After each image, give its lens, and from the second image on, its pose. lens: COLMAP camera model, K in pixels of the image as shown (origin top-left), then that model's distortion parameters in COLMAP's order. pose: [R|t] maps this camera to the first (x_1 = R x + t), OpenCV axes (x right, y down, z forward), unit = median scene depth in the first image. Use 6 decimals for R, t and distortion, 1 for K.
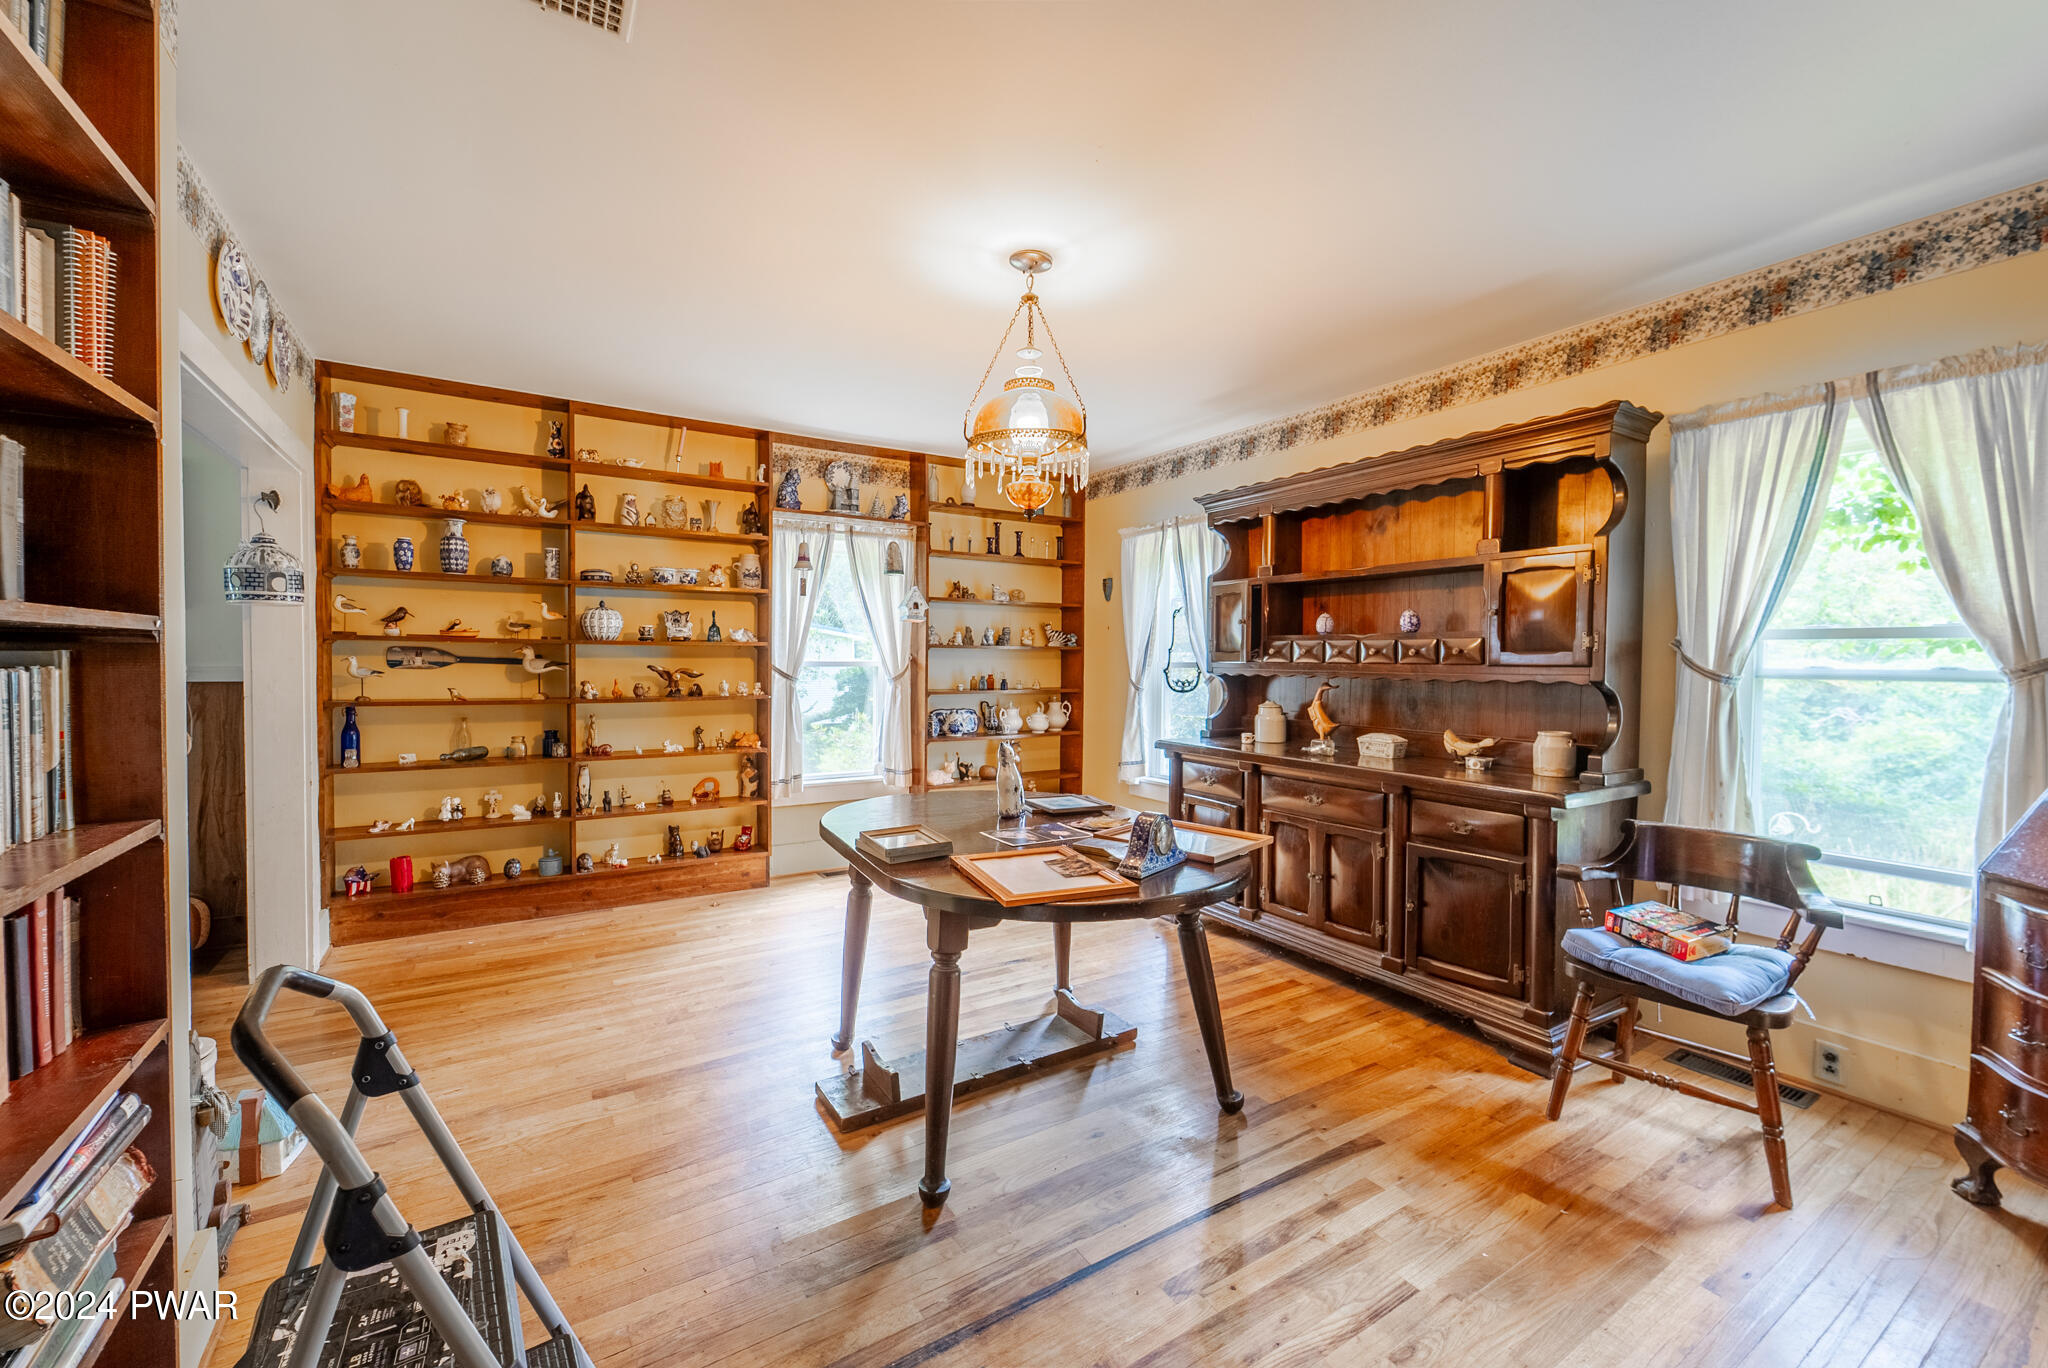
lens RADIAL K [[812.6, 0, 1024.0], [0, 812.6, 684.0], [0, 0, 1]] dist [-0.001256, -0.000158]
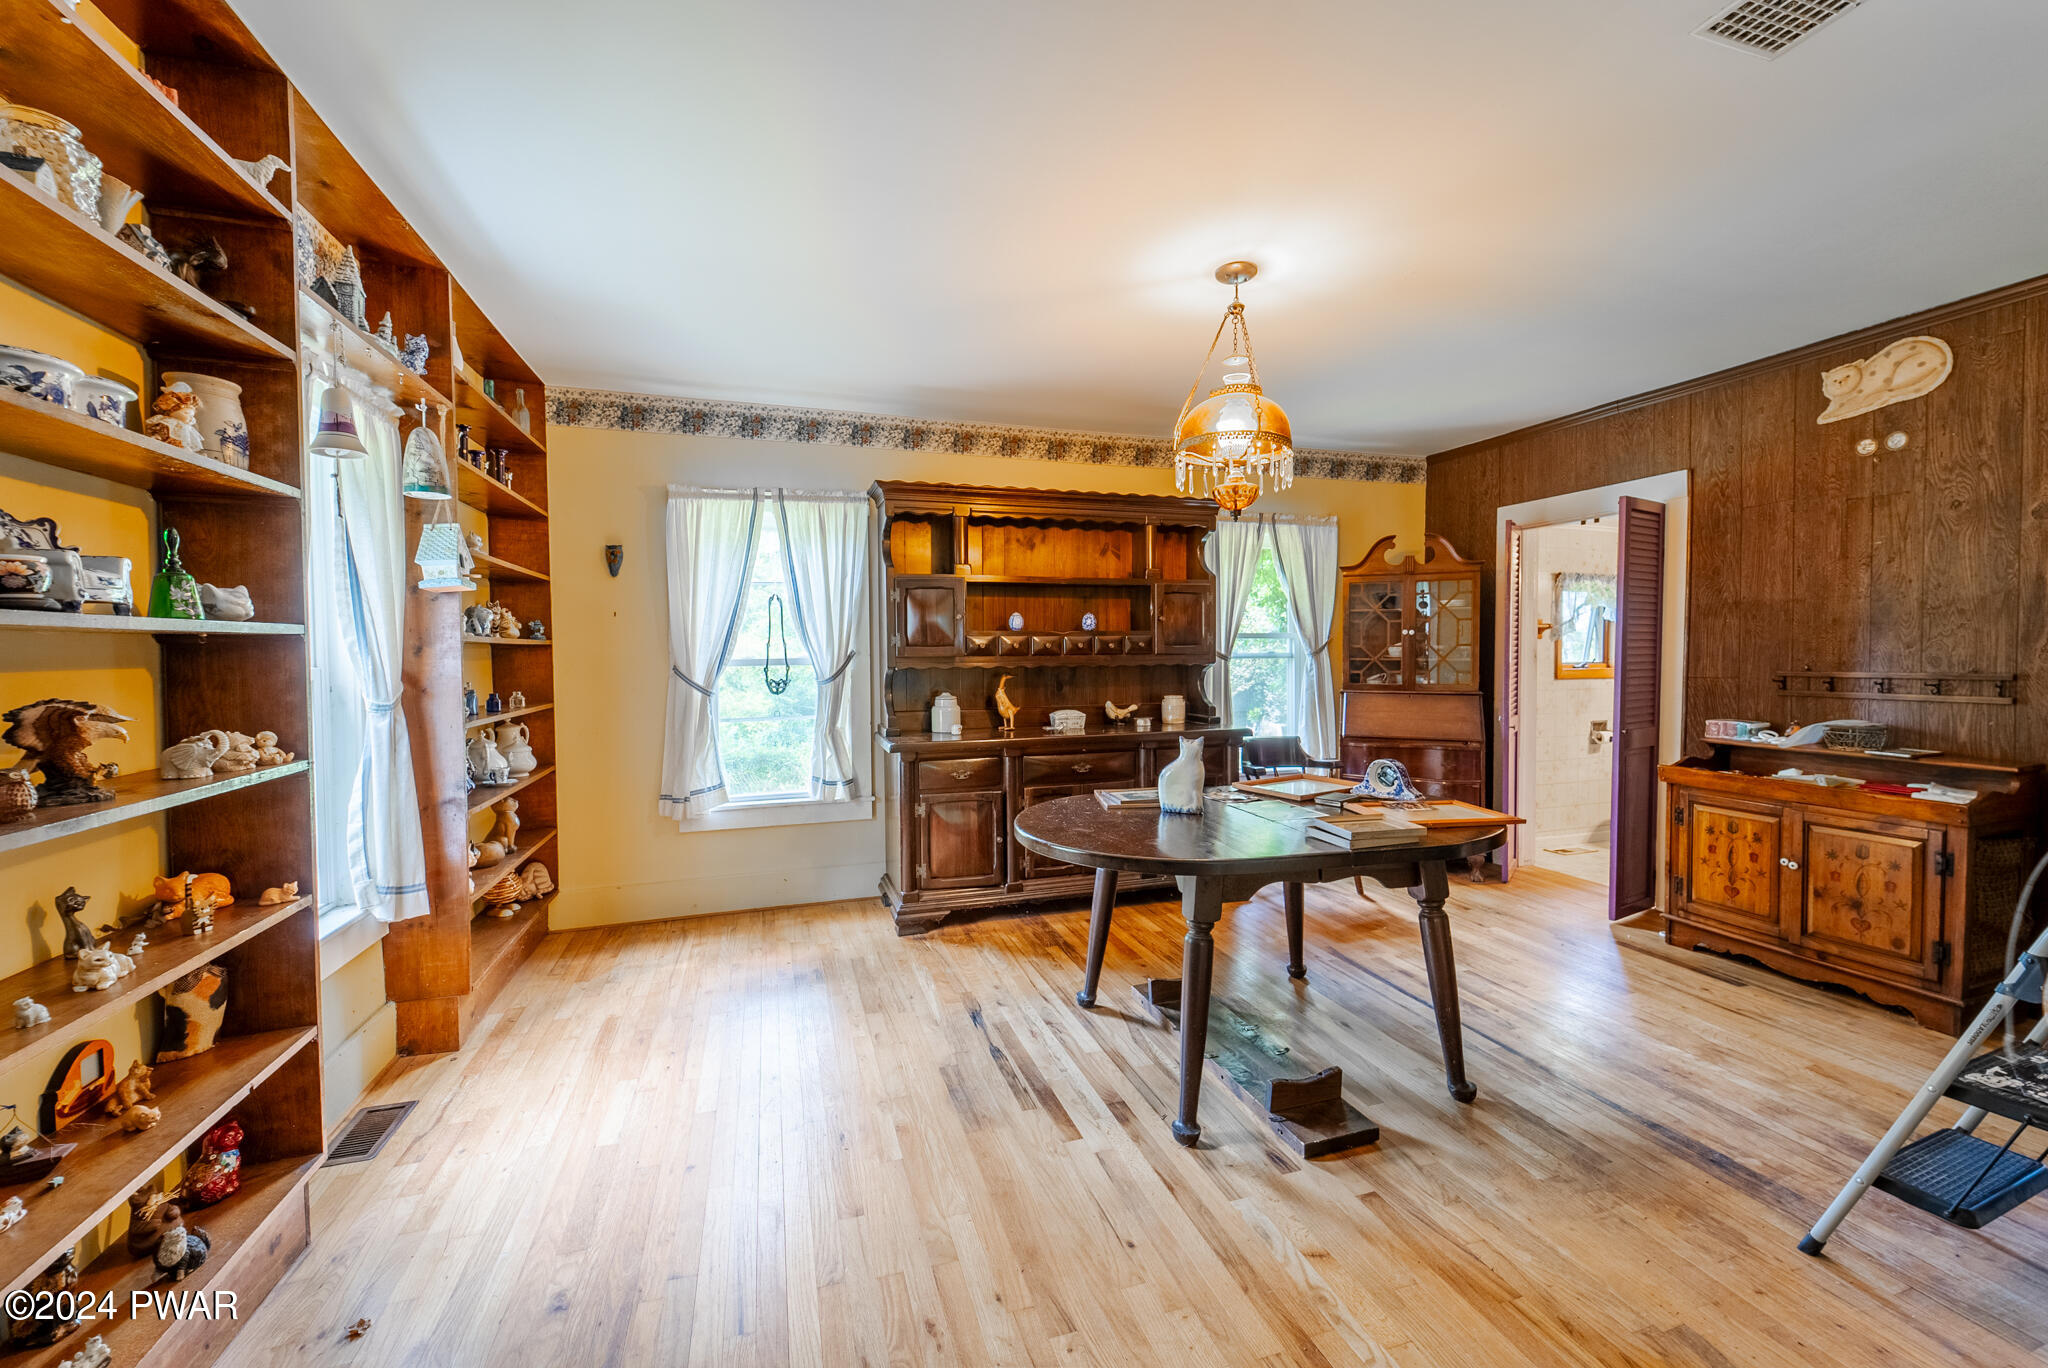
lens RADIAL K [[821.5, 0, 1024.0], [0, 821.5, 684.0], [0, 0, 1]] dist [0.000602, 0.000017]
pose [[0.242084, -0.045756, 0.969176, -0.822834], [0.041475, 0.998462, 0.036779, -0.030081], [-0.969369, 0.031293, 0.243609, 0.756201]]
